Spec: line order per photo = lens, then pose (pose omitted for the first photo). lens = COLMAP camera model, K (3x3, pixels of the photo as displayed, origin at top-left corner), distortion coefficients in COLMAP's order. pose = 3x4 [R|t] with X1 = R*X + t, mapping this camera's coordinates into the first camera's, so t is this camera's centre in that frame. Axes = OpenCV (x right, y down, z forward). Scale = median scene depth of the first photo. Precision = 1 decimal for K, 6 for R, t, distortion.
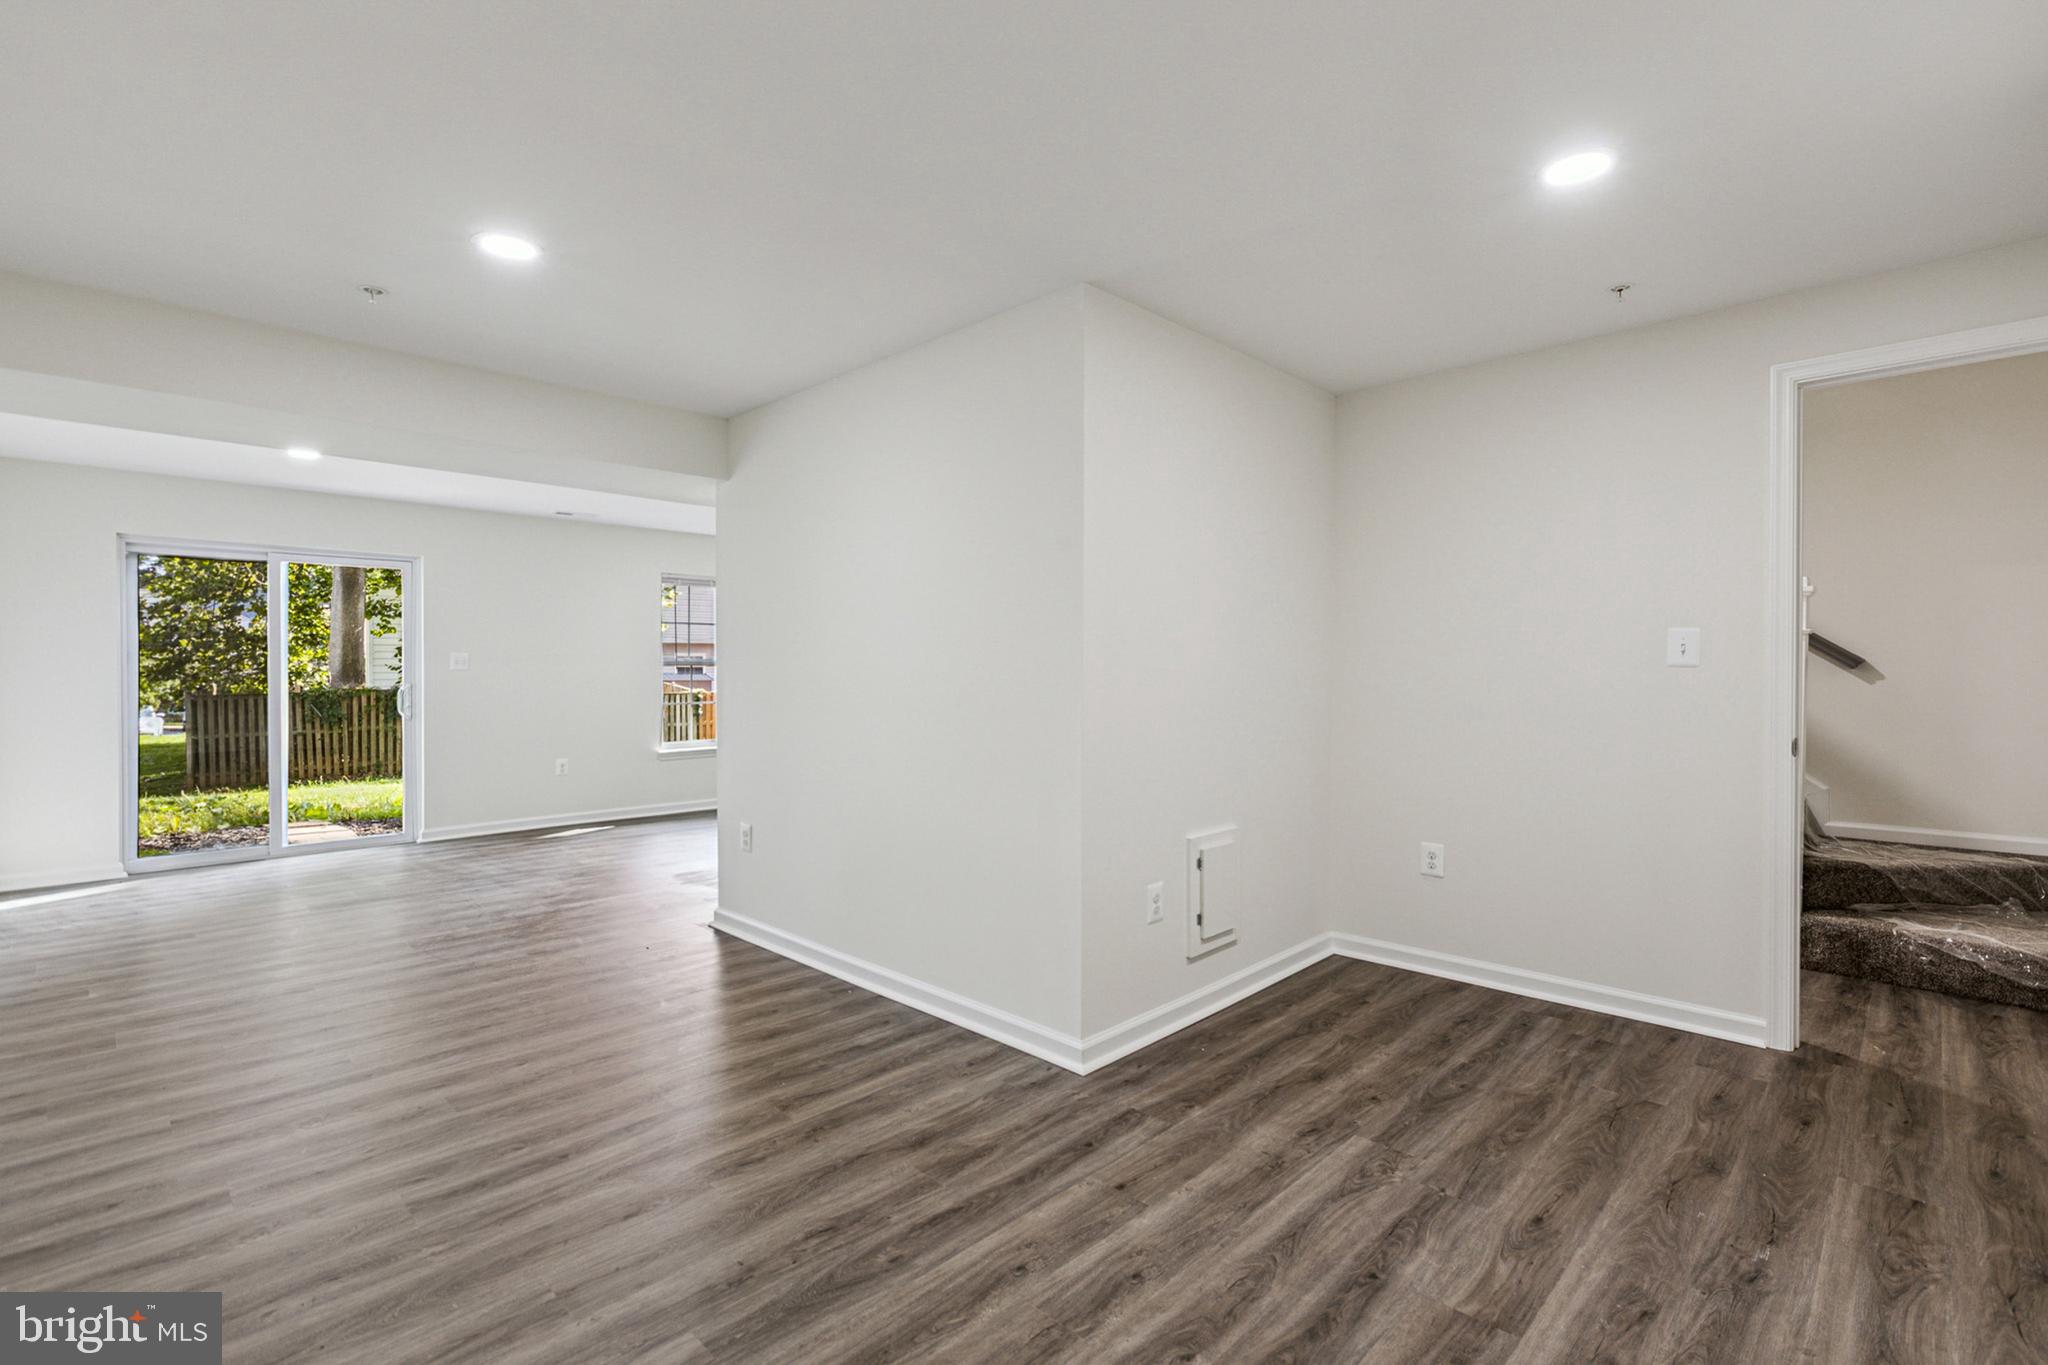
lens RADIAL K [[919.5, 0, 1034.6], [0, 919.5, 667.2], [0, 0, 1]] dist [0.001246, -0.001899]
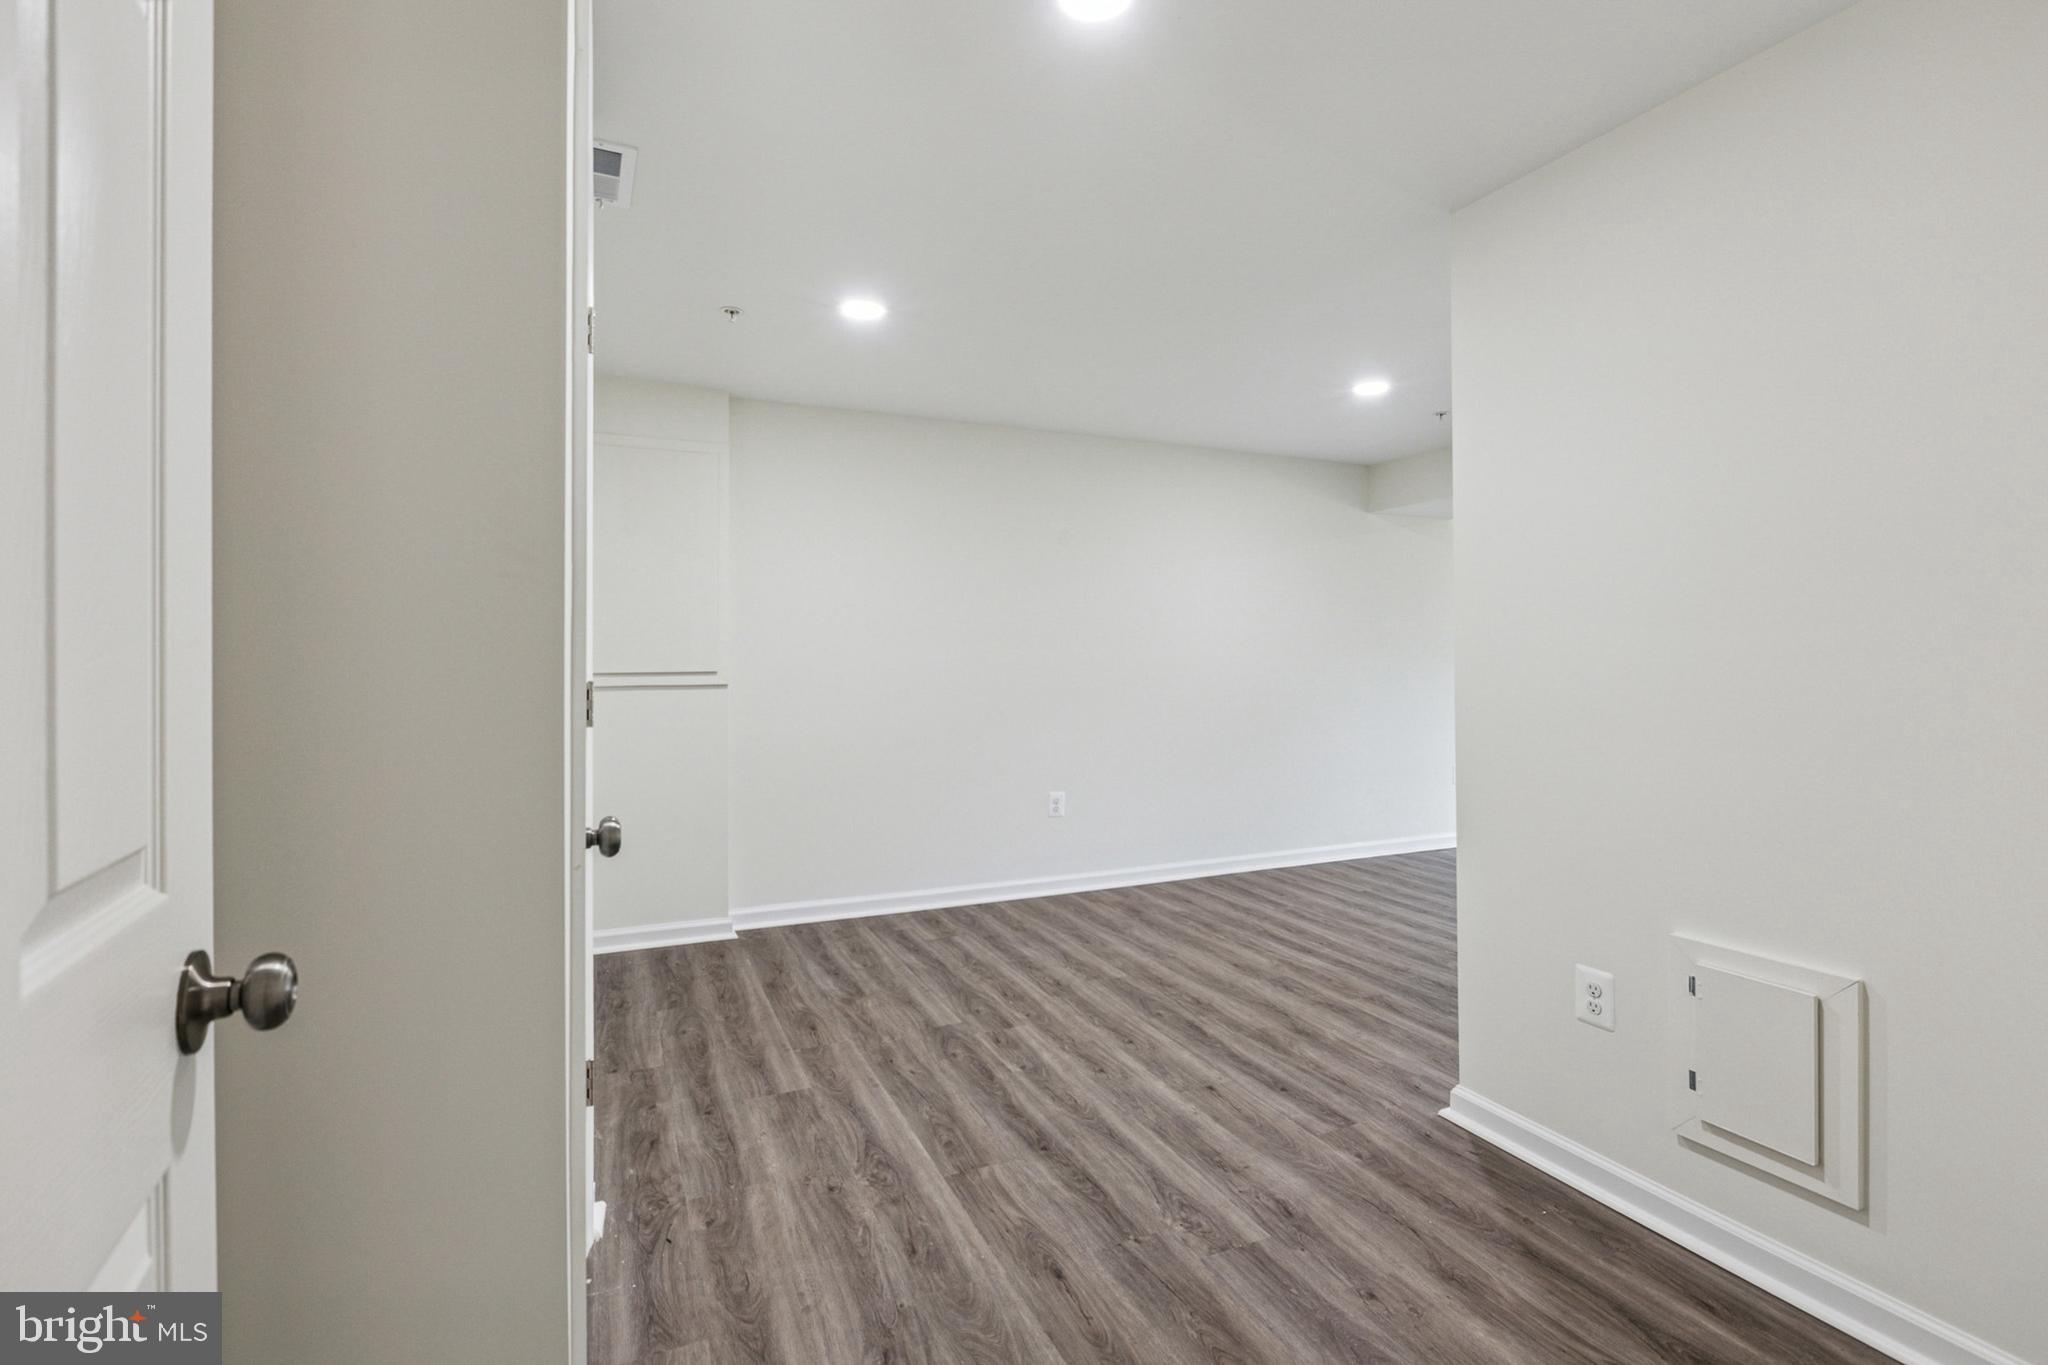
lens RADIAL K [[956.3, 0, 1039.7], [0, 956.3, 669.1], [0, 0, 1]] dist [-0.004096, -0.000221]
pose [[-0.355612, 0.012436, -0.934551, 1.327502], [0.005223, 0.999922, 0.011319, 0.005967], [0.934619, -0.000856, -0.355649, 1.236384]]
